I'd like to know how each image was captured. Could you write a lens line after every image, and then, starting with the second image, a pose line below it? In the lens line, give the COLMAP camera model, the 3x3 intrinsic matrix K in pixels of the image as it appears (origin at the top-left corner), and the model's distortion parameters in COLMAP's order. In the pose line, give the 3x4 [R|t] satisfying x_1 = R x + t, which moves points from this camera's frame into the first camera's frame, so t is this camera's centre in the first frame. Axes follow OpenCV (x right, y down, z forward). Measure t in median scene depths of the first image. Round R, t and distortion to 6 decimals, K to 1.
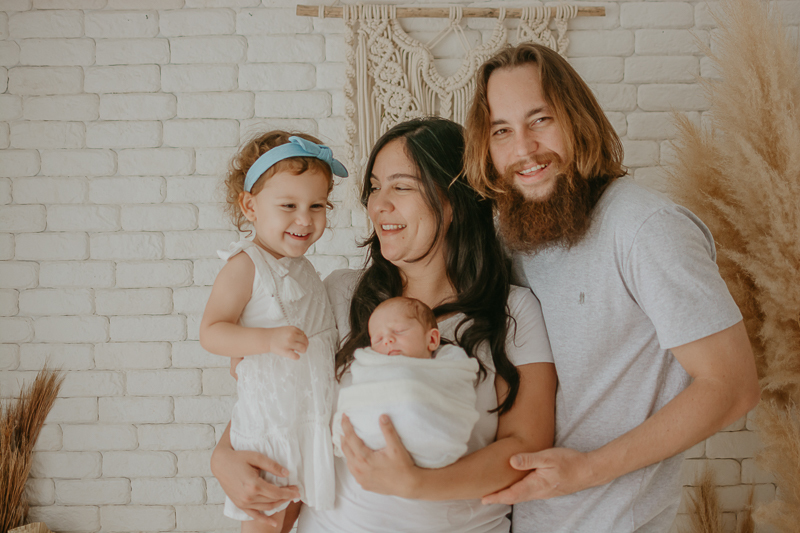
lens RADIAL K [[1231.4, 0, 400.0], [0, 1231.4, 266.5], [0, 0, 1]] dist [-0.164759, 0.032780]
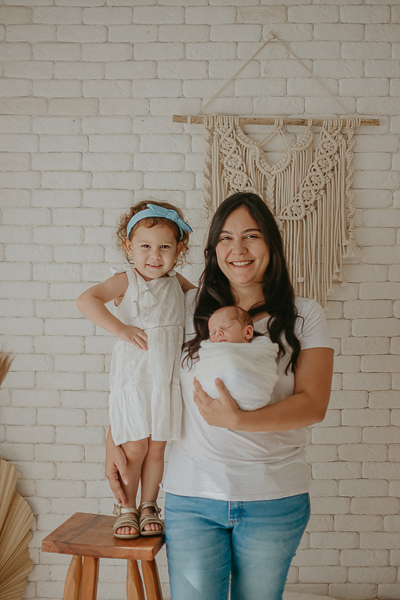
lens RADIAL K [[923.6, 0, 184.1], [0, 923.6, 298.9], [0, 0, 1]] dist [-0.164759, 0.032780]
pose [[0.997432, 0.025465, -0.066942, 0.010238], [-0.024909, 0.999648, 0.009113, 0.001965], [0.067151, -0.007422, 0.997715, -0.128806]]
